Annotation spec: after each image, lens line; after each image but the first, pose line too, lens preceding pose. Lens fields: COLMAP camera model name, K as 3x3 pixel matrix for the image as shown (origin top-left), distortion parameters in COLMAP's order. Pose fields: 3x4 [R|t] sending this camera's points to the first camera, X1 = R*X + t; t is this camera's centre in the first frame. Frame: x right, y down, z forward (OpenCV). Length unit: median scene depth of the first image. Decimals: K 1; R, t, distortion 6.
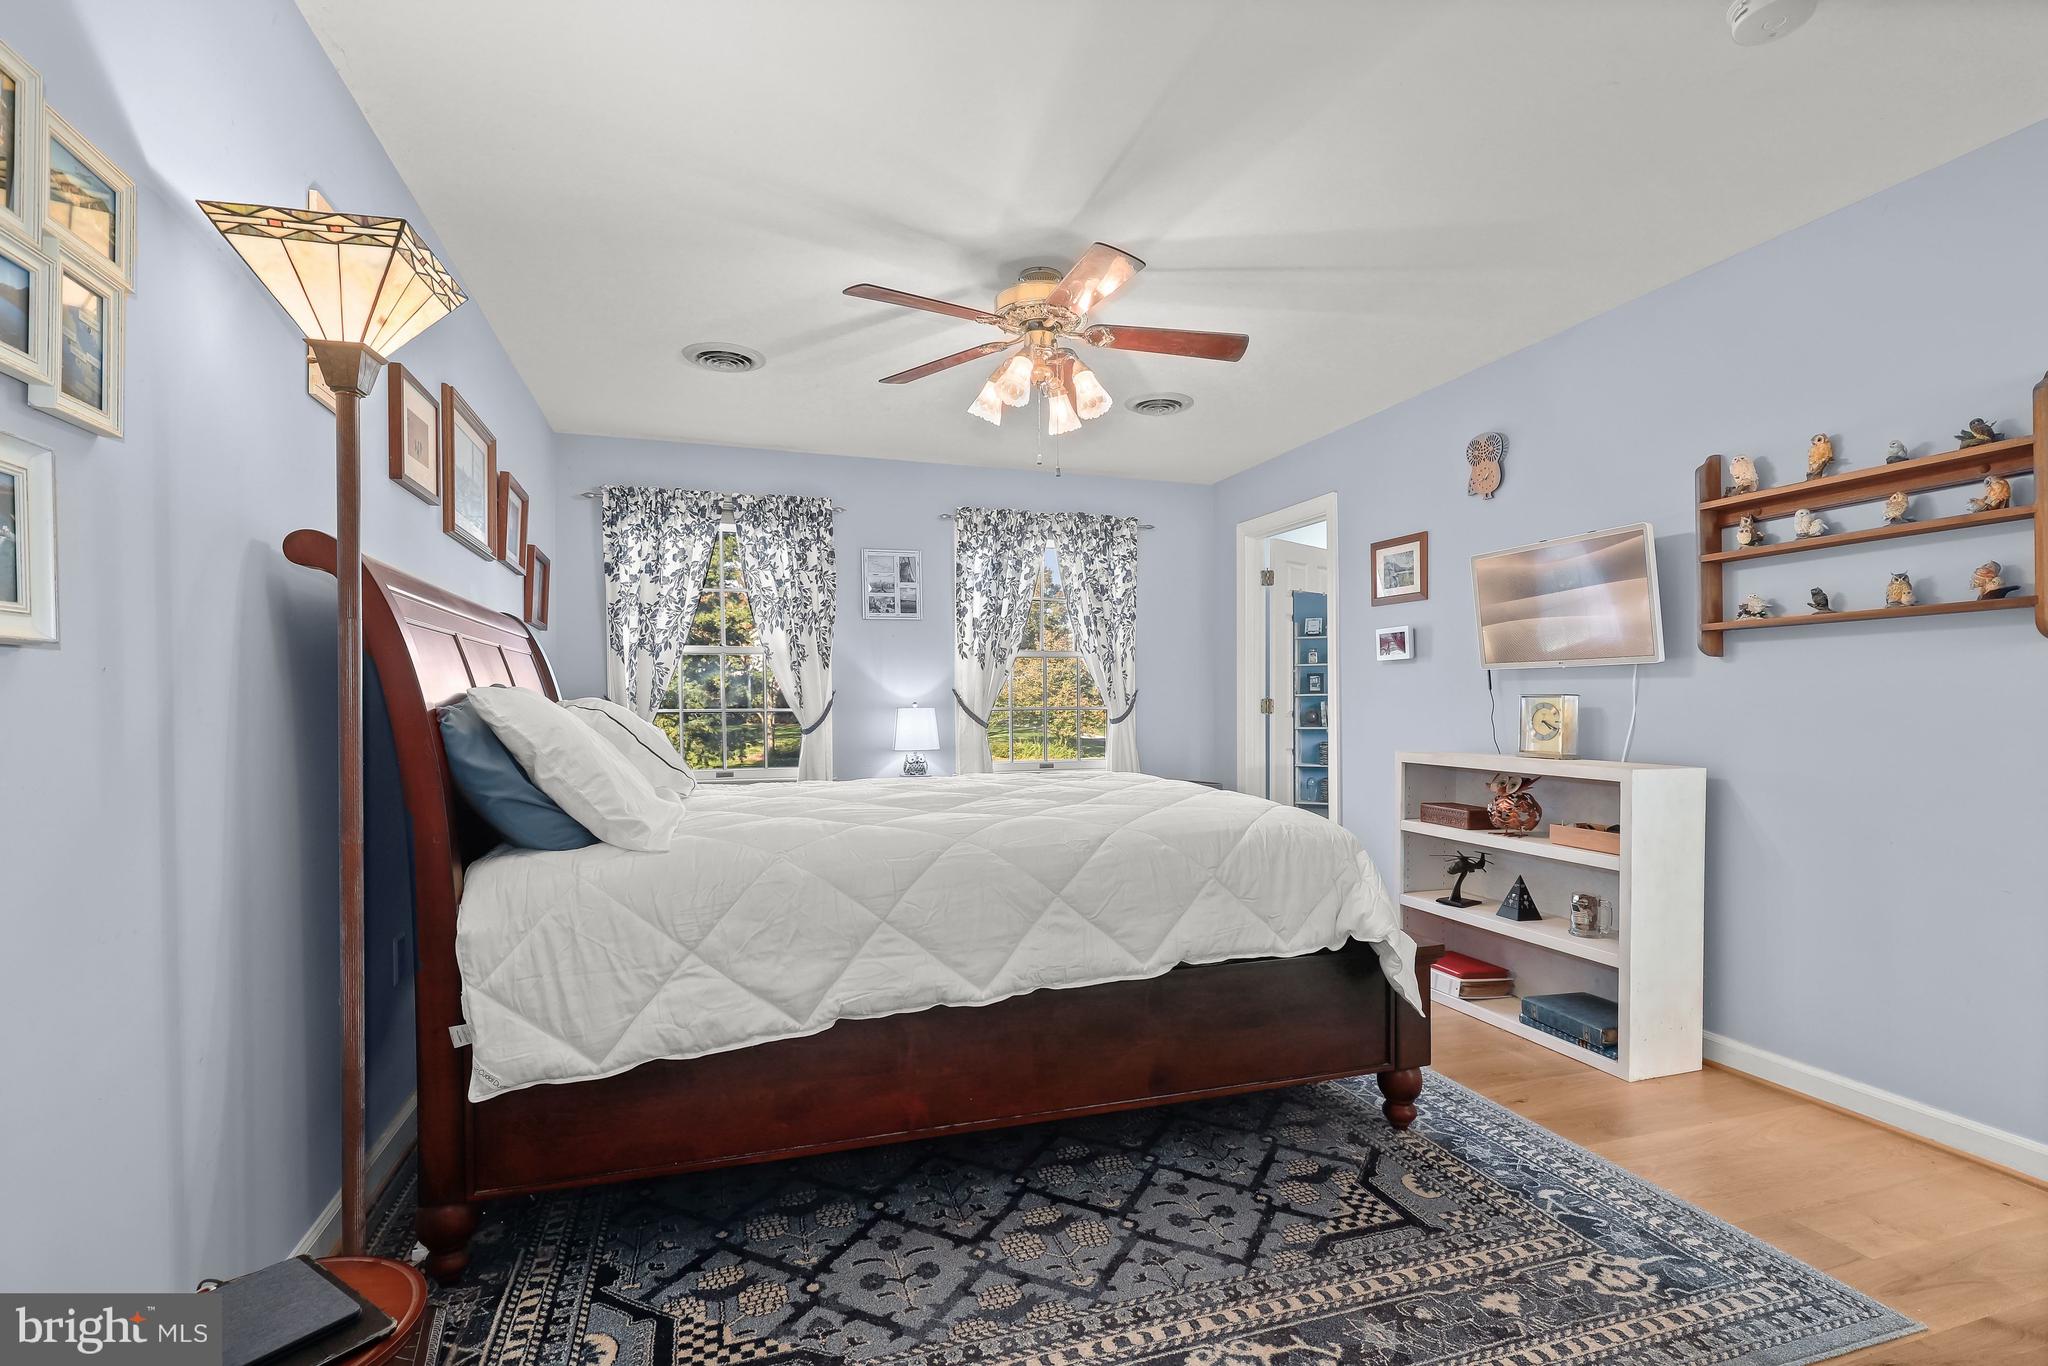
lens RADIAL K [[942.5, 0, 1025.5], [0, 942.5, 703.6], [0, 0, 1]] dist [0.000504, -0.000233]
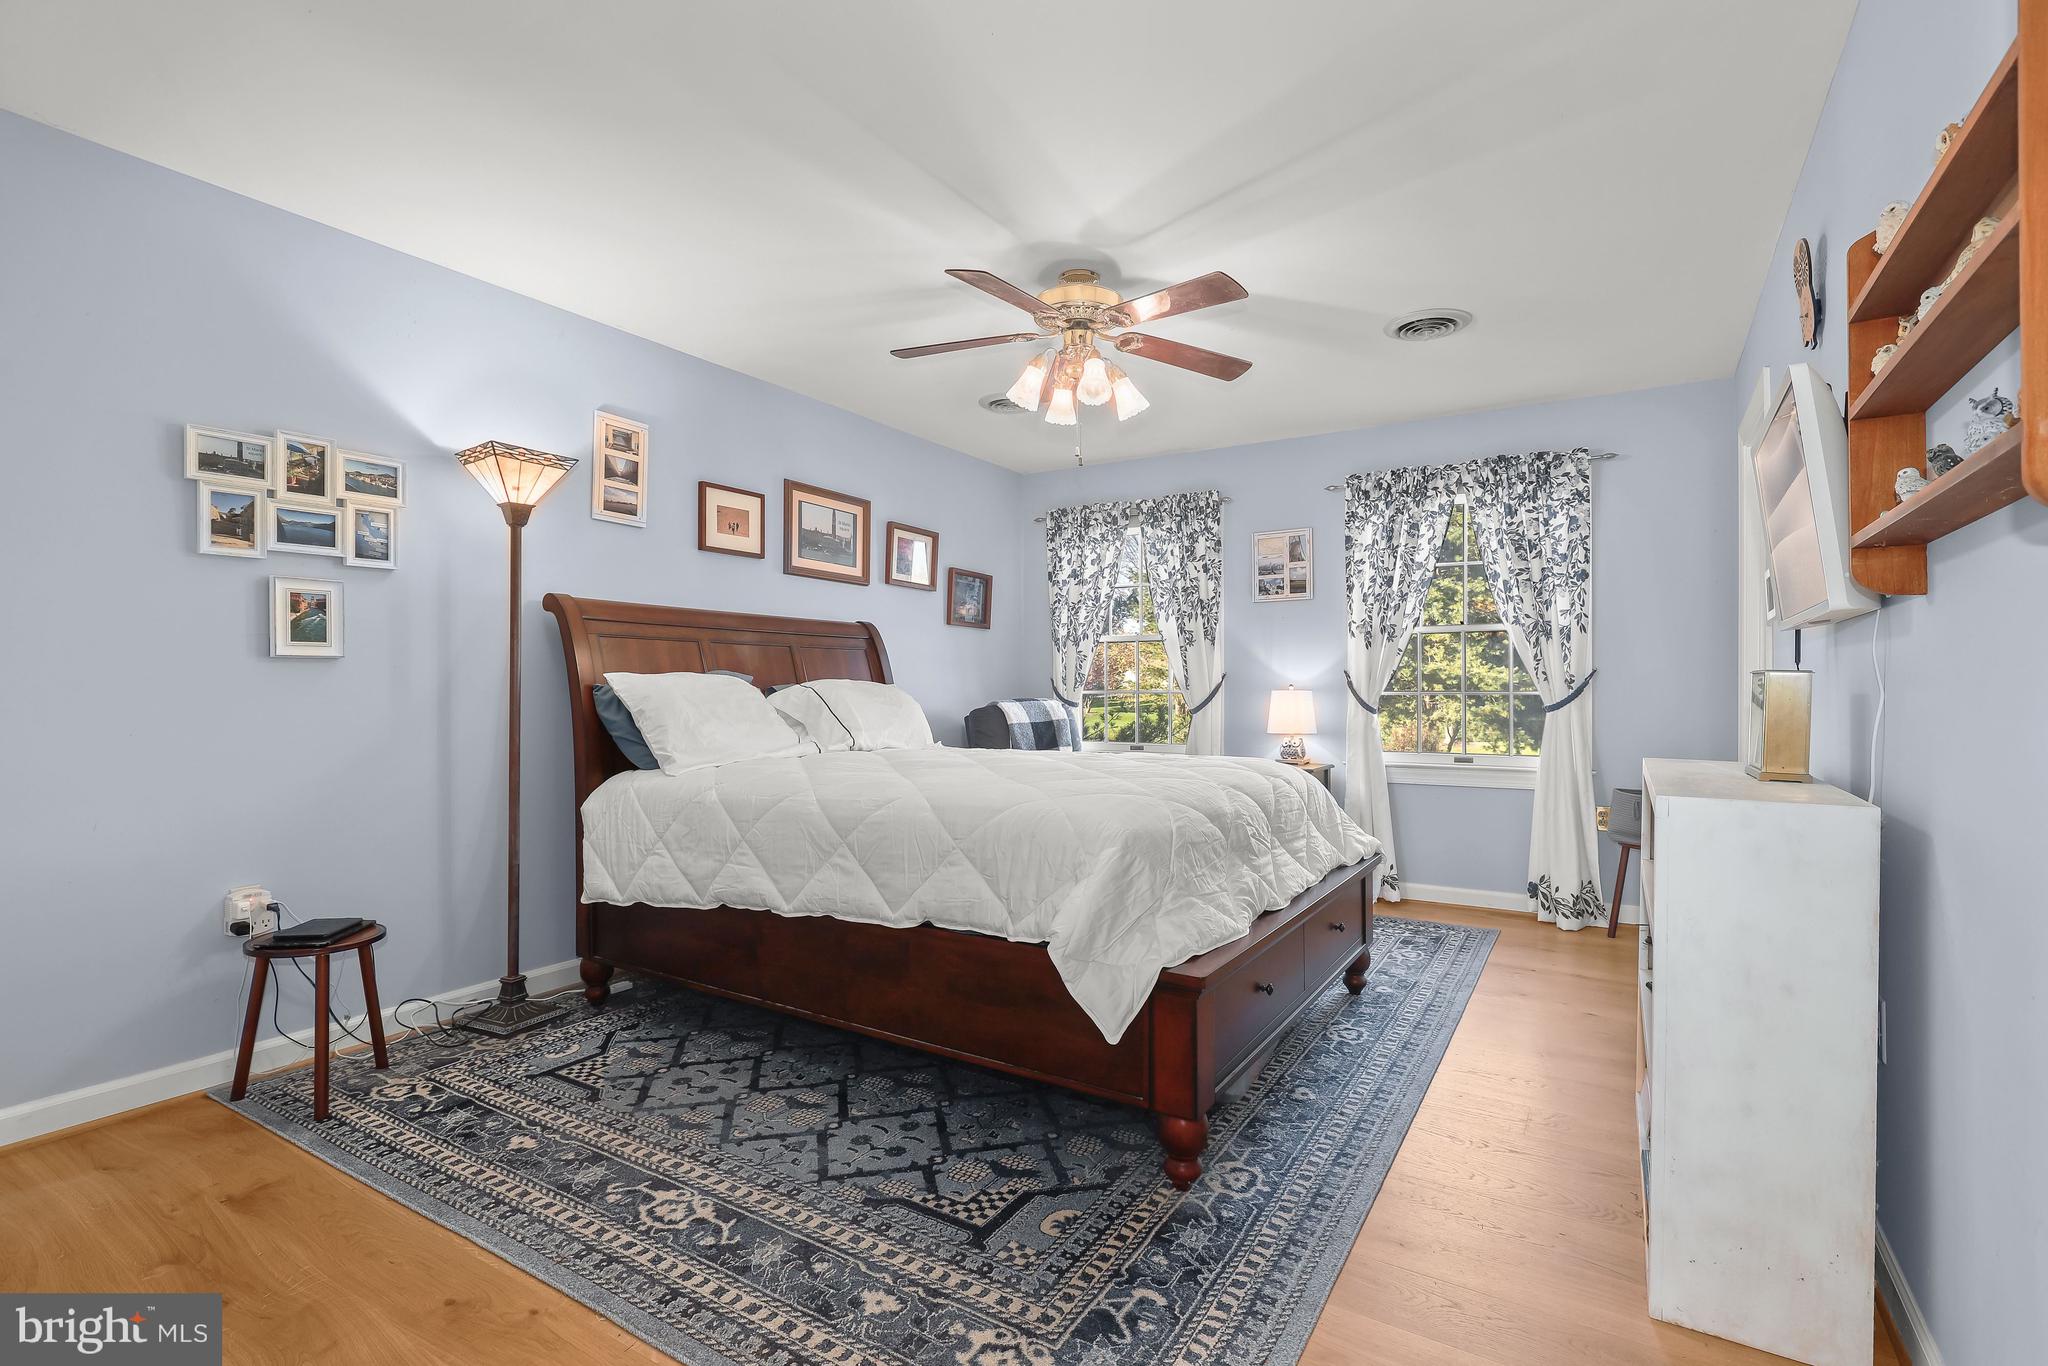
lens RADIAL K [[942.5, 0, 1031.1], [0, 942.5, 675.2], [0, 0, 1]] dist [0.000504, -0.000233]
pose [[0.642622, -0.006187, -0.766159, 1.102132], [-0.003949, 0.999927, -0.011388, 0.003340], [0.766174, 0.010344, 0.642550, 0.402697]]
